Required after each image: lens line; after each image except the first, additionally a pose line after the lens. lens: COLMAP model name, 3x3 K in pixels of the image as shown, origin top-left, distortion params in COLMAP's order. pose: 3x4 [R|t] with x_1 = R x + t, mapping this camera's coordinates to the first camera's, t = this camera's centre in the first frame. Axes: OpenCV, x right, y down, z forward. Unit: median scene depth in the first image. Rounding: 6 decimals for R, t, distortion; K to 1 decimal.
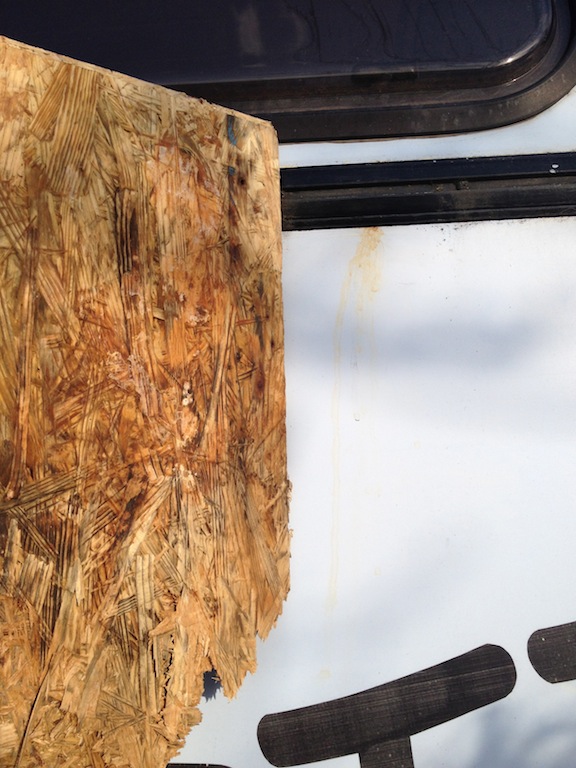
lens RADIAL K [[772.5, 0, 289.2], [0, 772.5, 385.6], [0, 0, 1]] dist [0.115035, 0.000000]
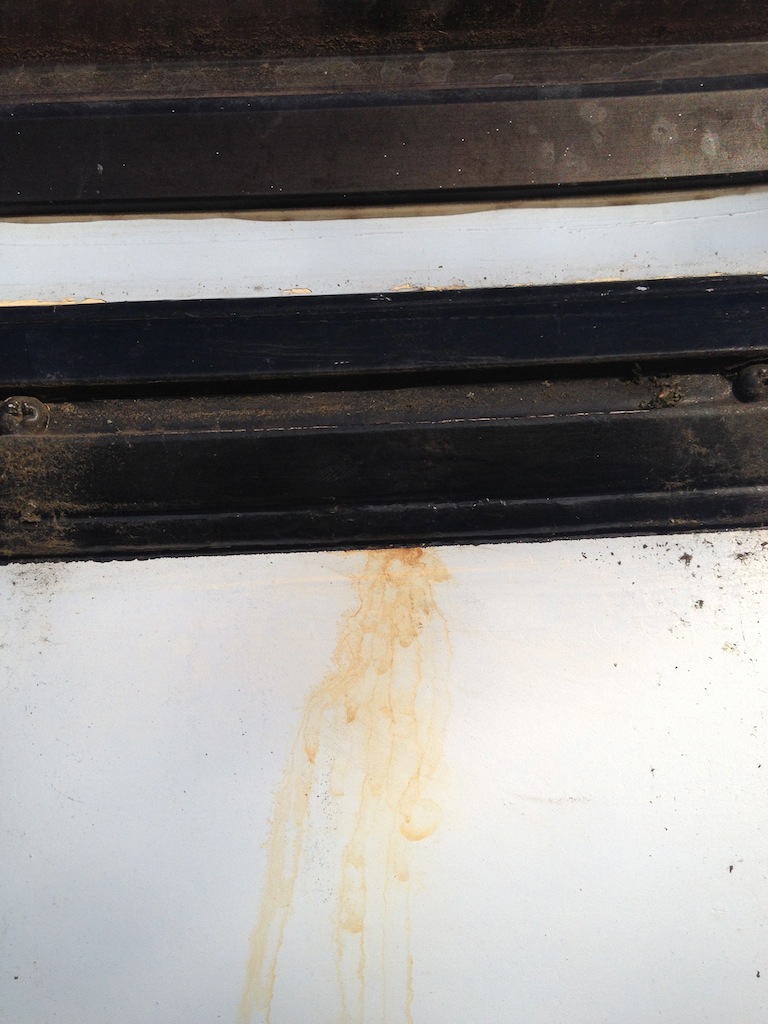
lens RADIAL K [[1029.9, 0, 382.6], [0, 1029.9, 511.6], [0, 0, 1]] dist [0.115035, 0.000000]
pose [[0.997742, -0.008410, 0.066631, 0.080159], [0.014573, 0.995600, -0.092566, -0.185695], [-0.065559, 0.093328, 0.993475, 0.680818]]
